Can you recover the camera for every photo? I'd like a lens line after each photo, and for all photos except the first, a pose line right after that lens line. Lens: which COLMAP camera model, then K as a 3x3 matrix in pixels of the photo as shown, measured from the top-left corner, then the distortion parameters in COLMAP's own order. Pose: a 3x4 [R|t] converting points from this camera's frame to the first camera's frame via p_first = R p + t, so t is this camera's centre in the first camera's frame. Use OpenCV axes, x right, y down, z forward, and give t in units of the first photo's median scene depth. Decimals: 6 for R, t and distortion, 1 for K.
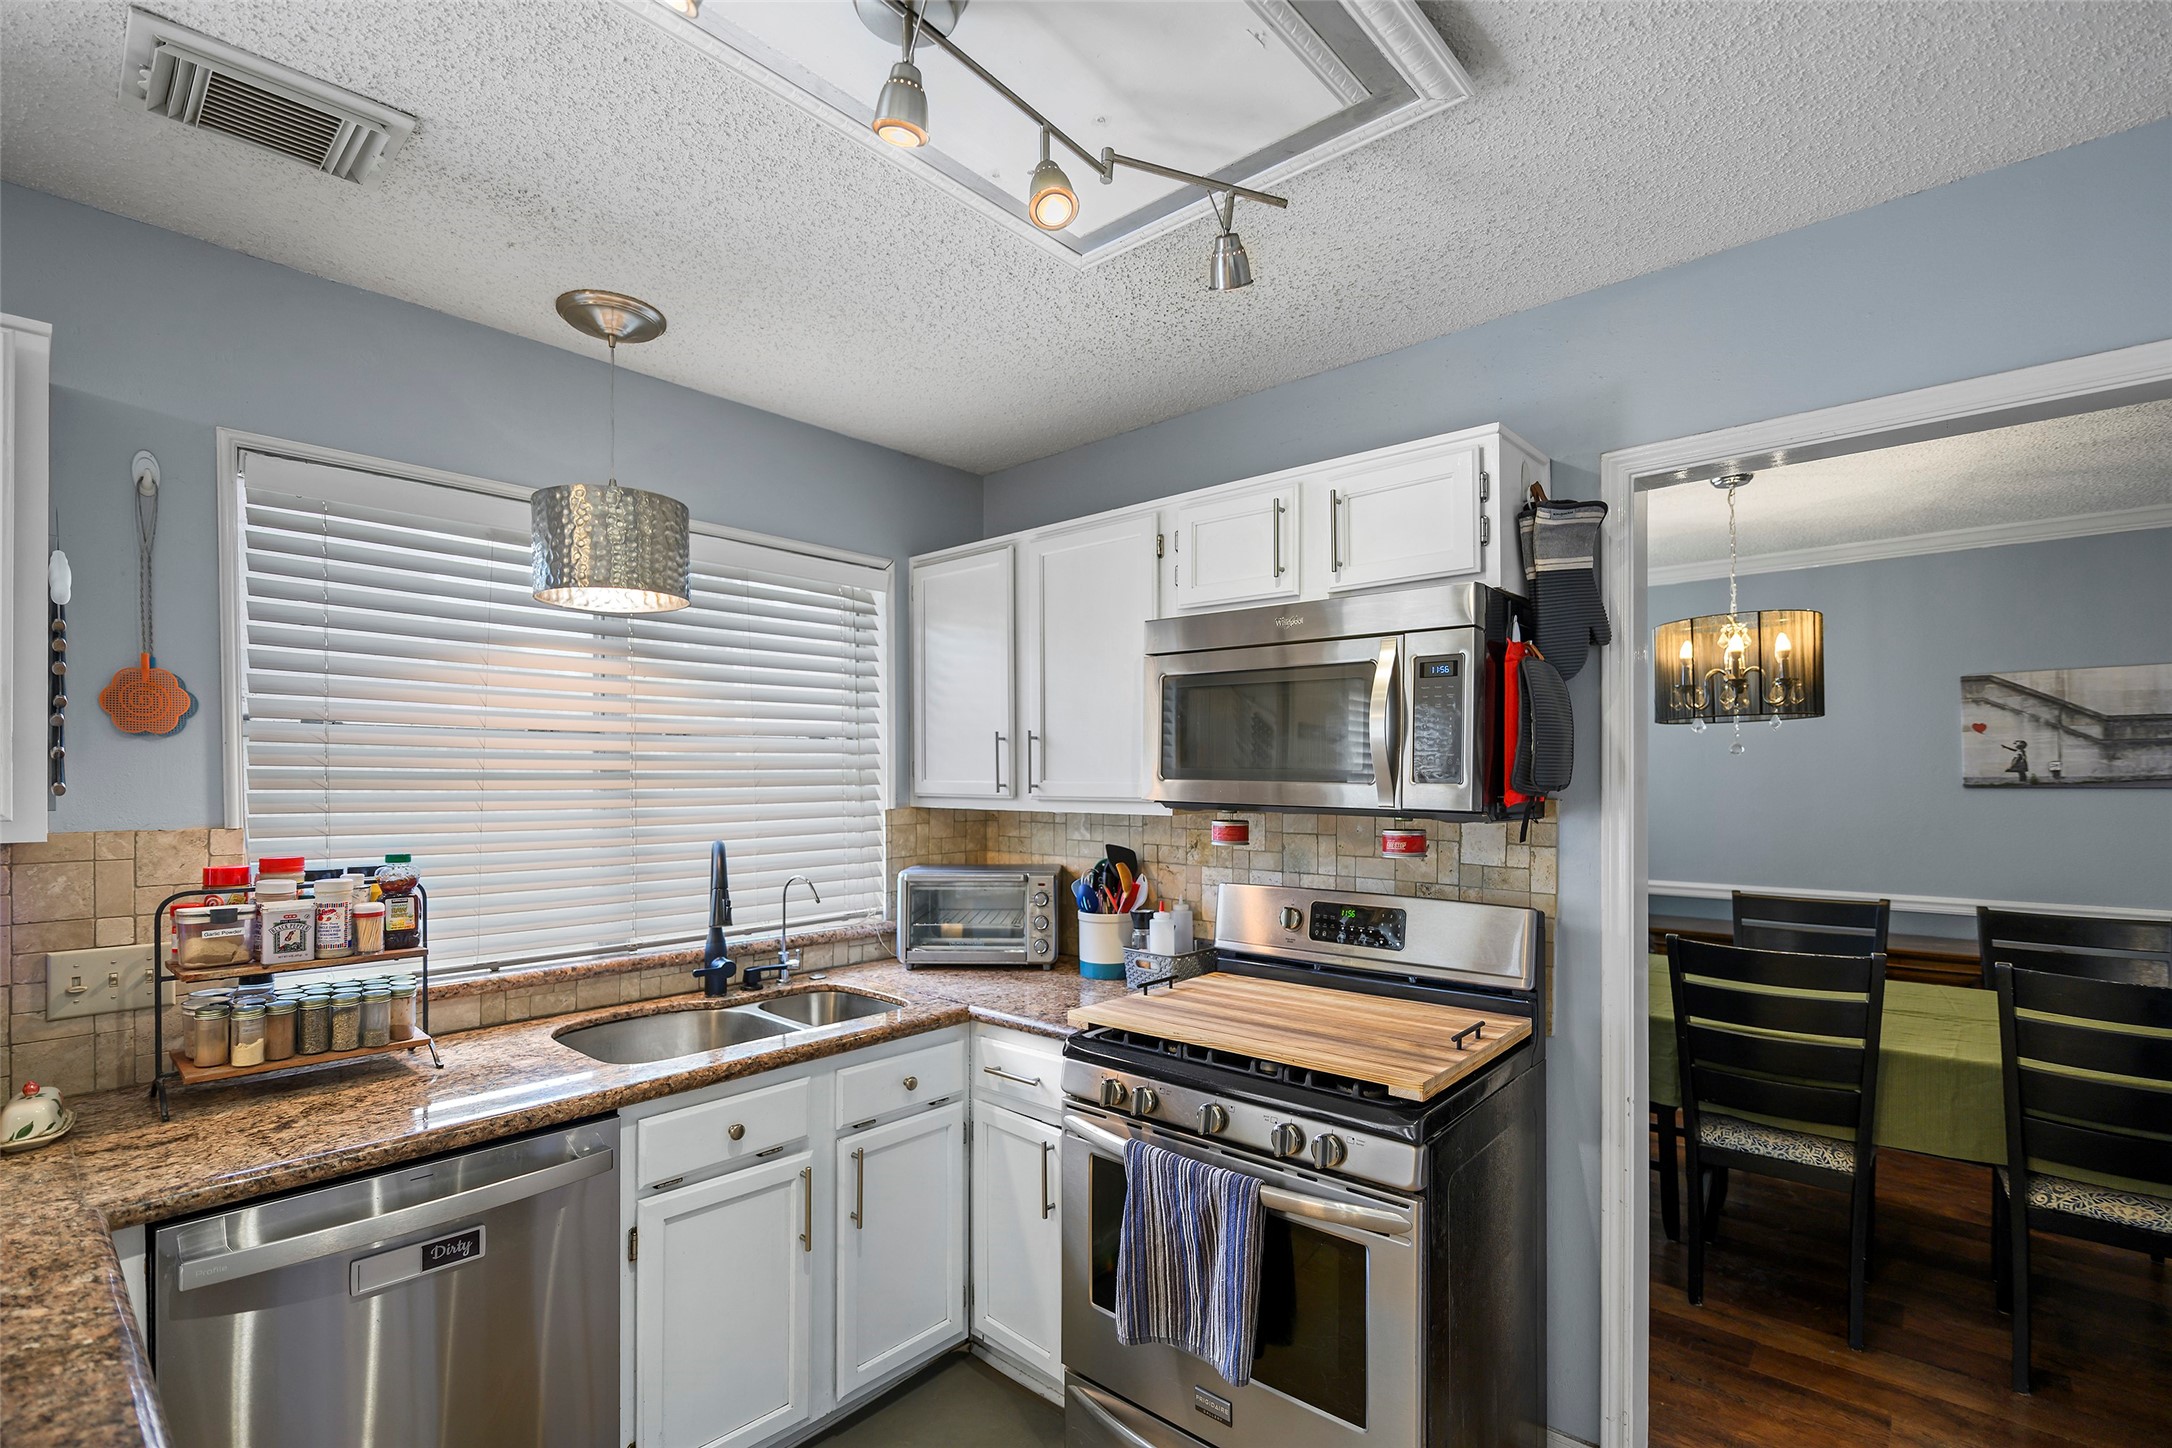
lens RADIAL K [[989.1, 0, 1073.5], [0, 989.1, 777.1], [0, 0, 1]] dist [-0.010374, 0.001918]
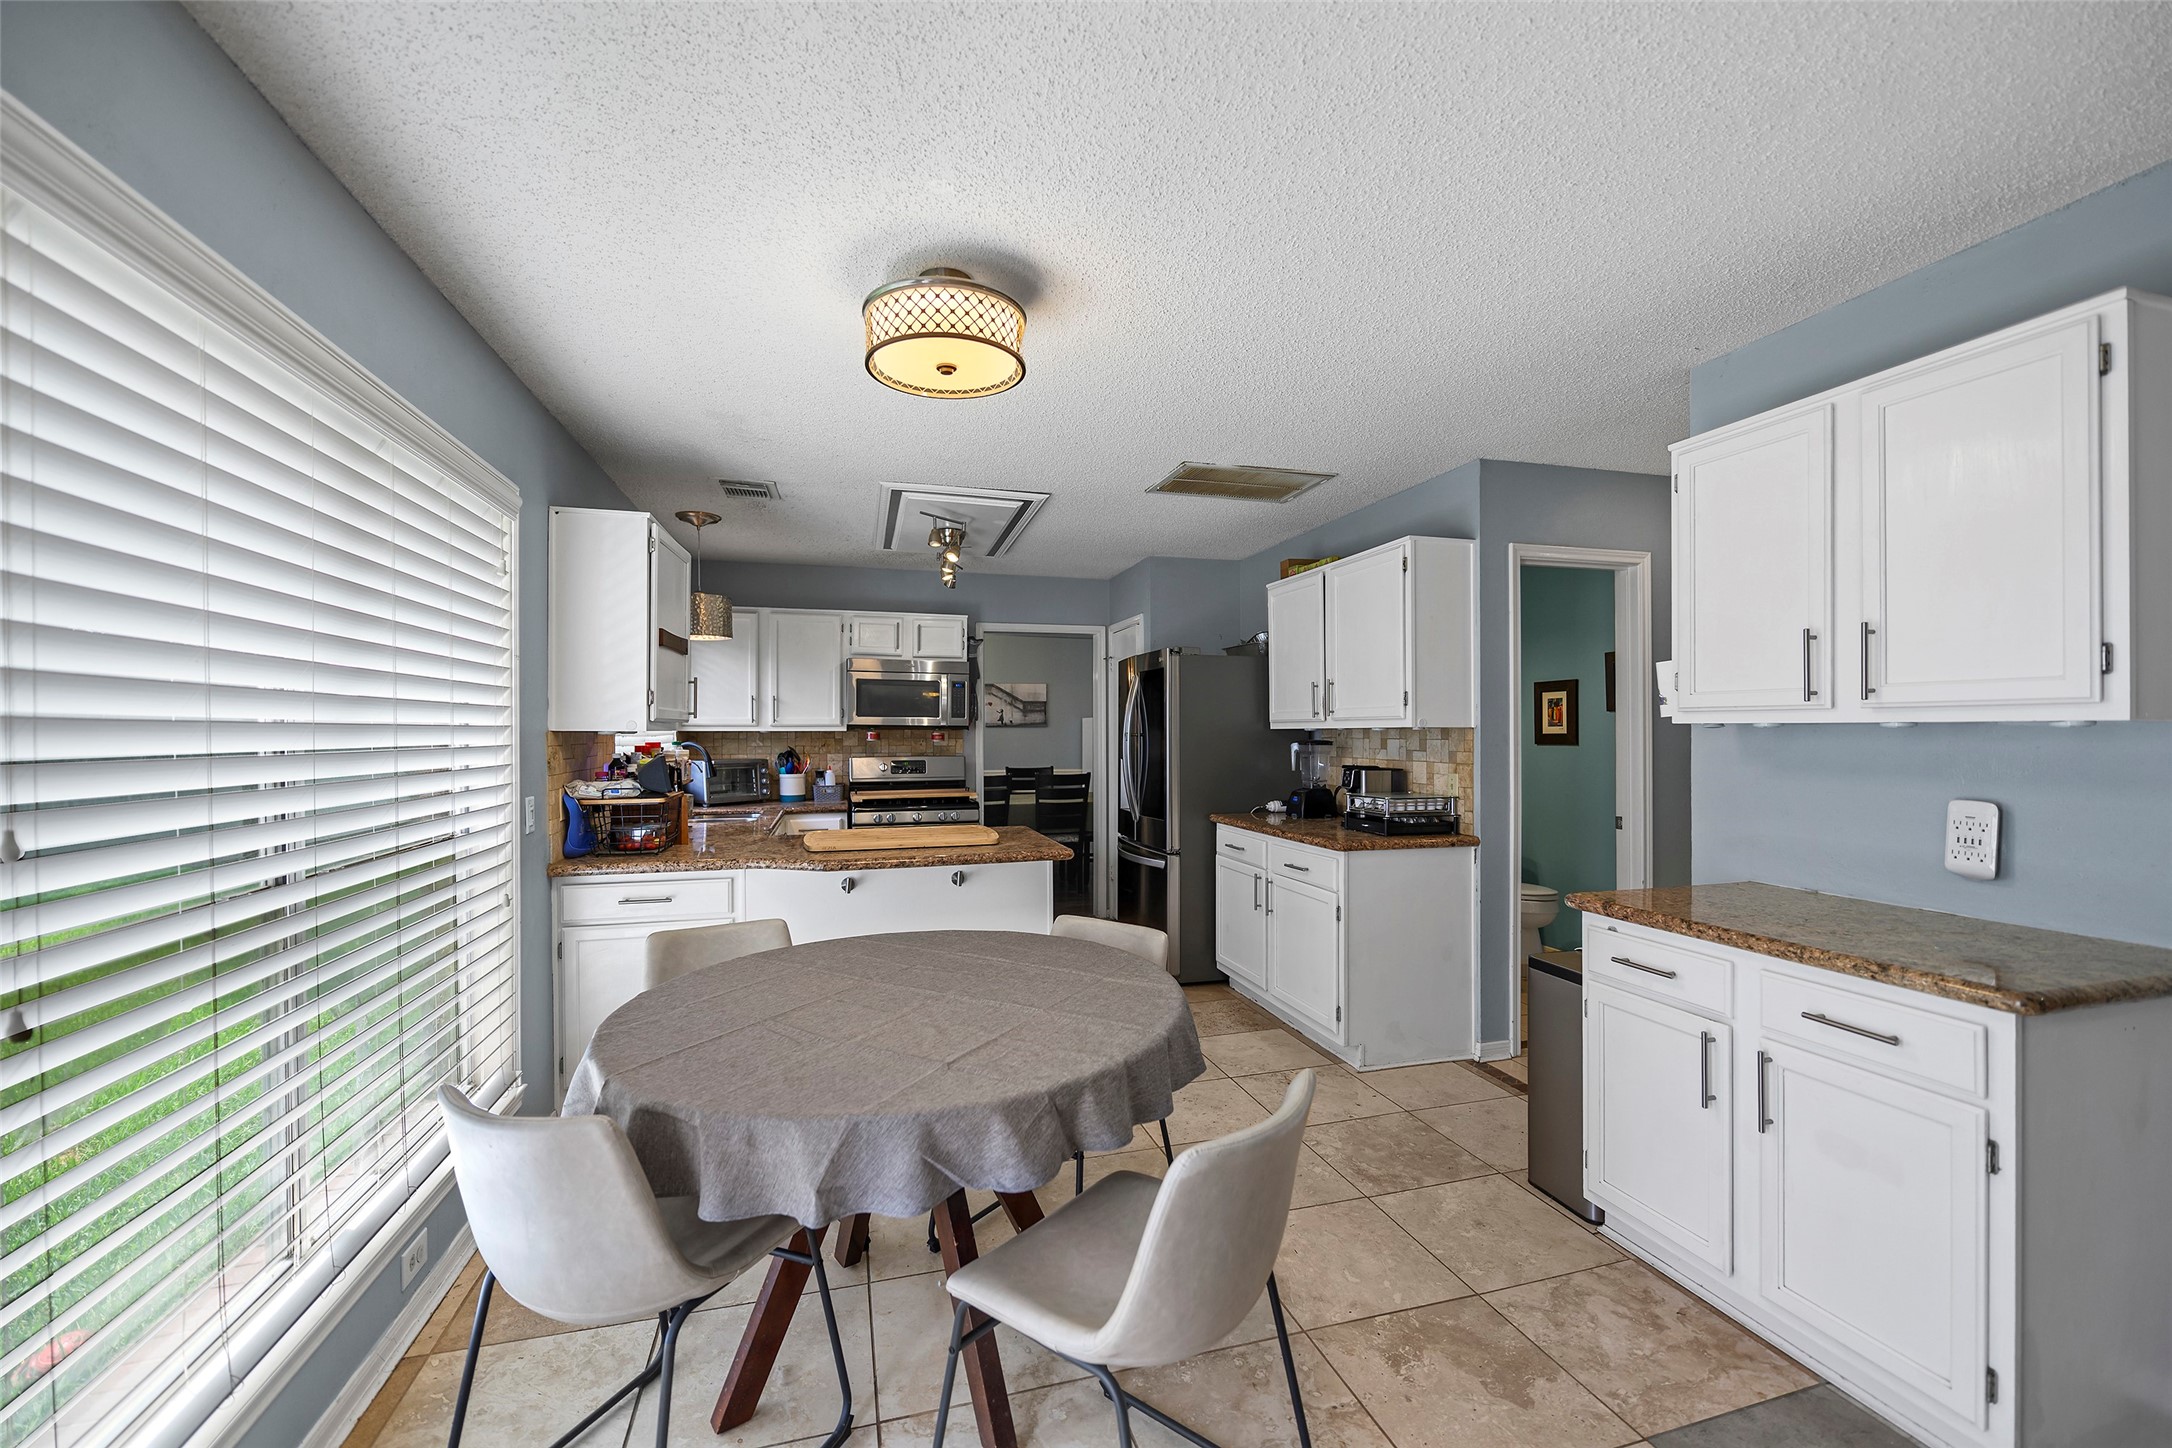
lens RADIAL K [[912.1, 0, 1097.9], [0, 912.1, 730.4], [0, 0, 1]] dist [-0.004631, -0.000619]
pose [[0.529077, 0.001204, 0.848573, -1.607525], [0.003483, 0.999987, -0.003591, 0.048132], [-0.848567, 0.004856, 0.529066, -0.858951]]
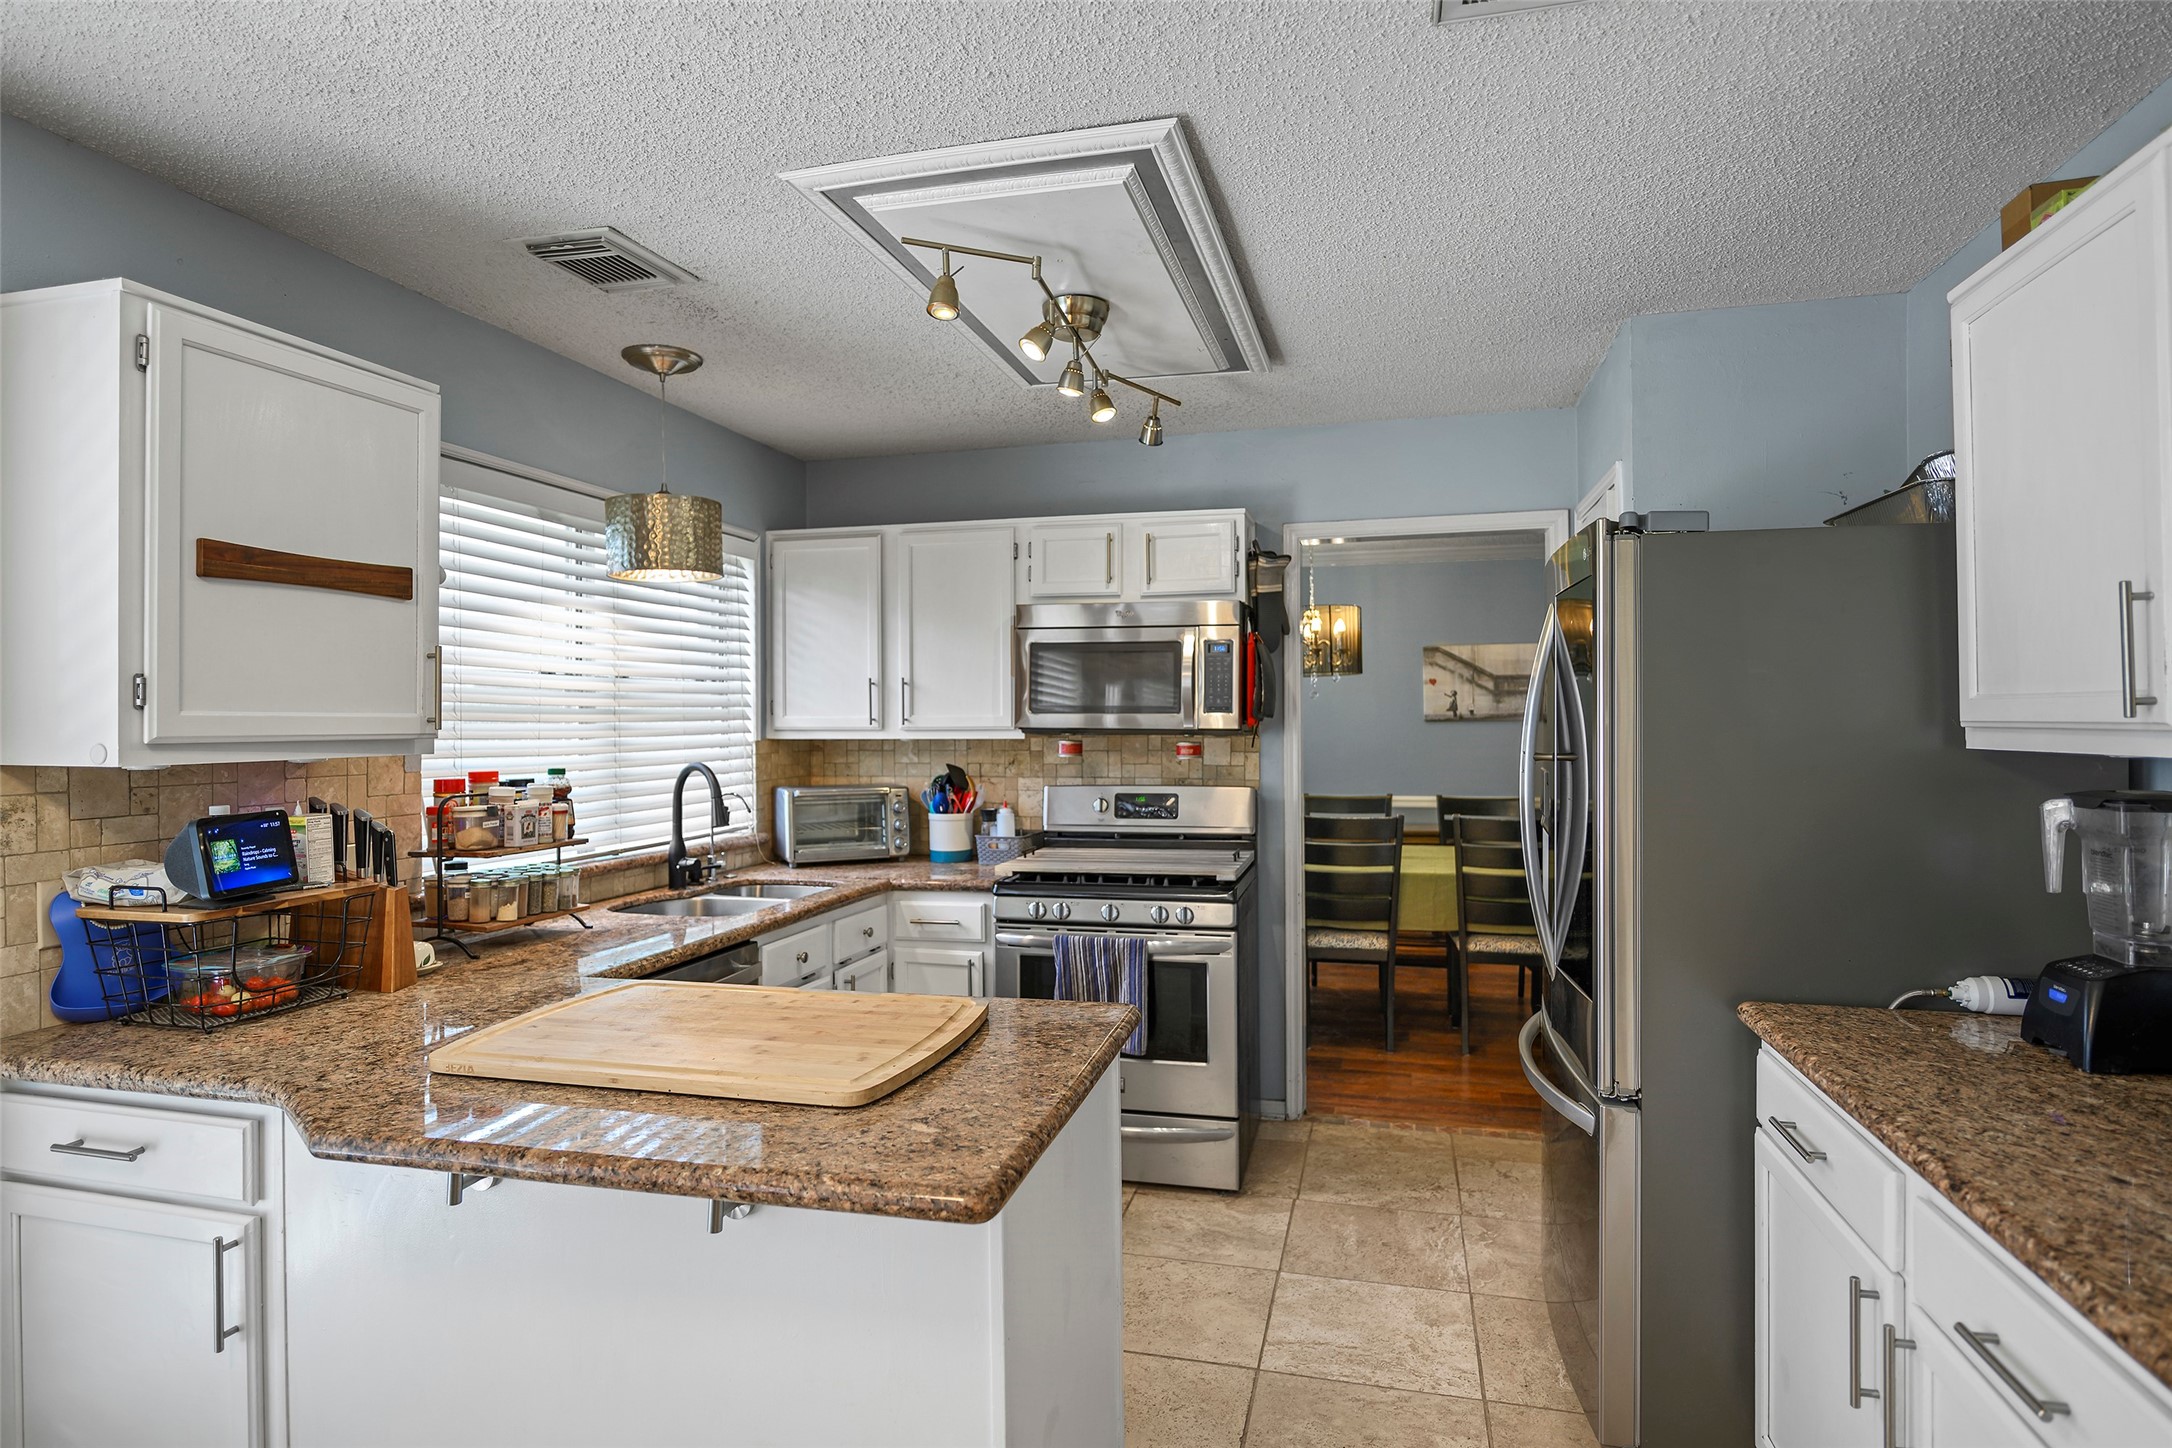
lens RADIAL K [[1163.4, 0, 1075.9], [0, 1163.4, 726.2], [0, 0, 1]] dist [-0.006939, -0.001246]
pose [[0.891794, -0.006553, 0.452394, -0.600383], [0.006281, 0.999978, 0.002103, 0.017576], [-0.452398, 0.000966, 0.891816, -0.550717]]
